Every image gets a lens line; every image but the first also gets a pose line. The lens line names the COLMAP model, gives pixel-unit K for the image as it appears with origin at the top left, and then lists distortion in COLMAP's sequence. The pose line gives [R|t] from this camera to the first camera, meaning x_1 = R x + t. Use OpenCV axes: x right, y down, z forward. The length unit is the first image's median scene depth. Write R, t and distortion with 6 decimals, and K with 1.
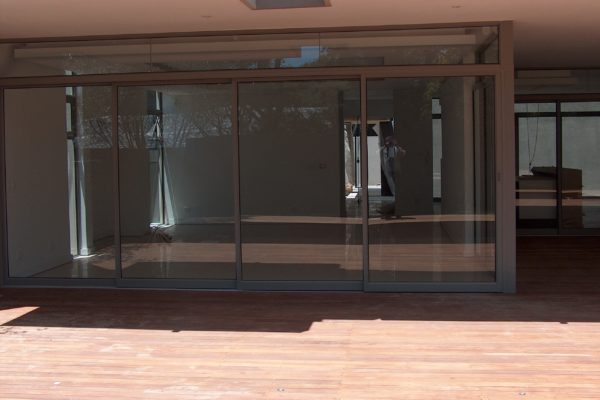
lens RADIAL K [[762.4, 0, 300.1], [0, 762.4, 182.1], [0, 0, 1]] dist [-0.096889, -0.021006]
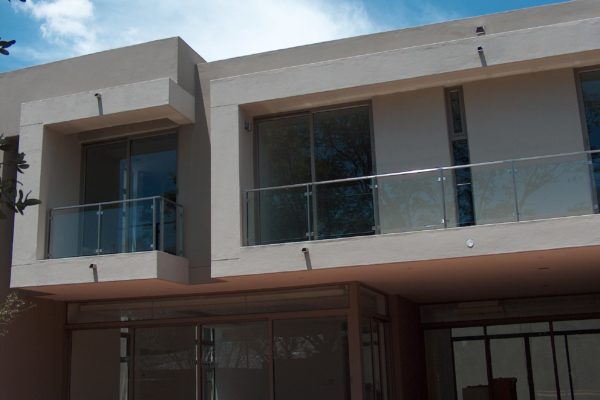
lens RADIAL K [[783.2, 0, 300.0], [0, 783.2, 200.0], [0, 0, 1]] dist [-0.099867, -0.002077]
pose [[0.978330, -0.064197, -0.196850, 0.344590], [0.009554, 0.963703, -0.266805, 0.044970], [0.206833, 0.259143, 0.943433, -0.445457]]
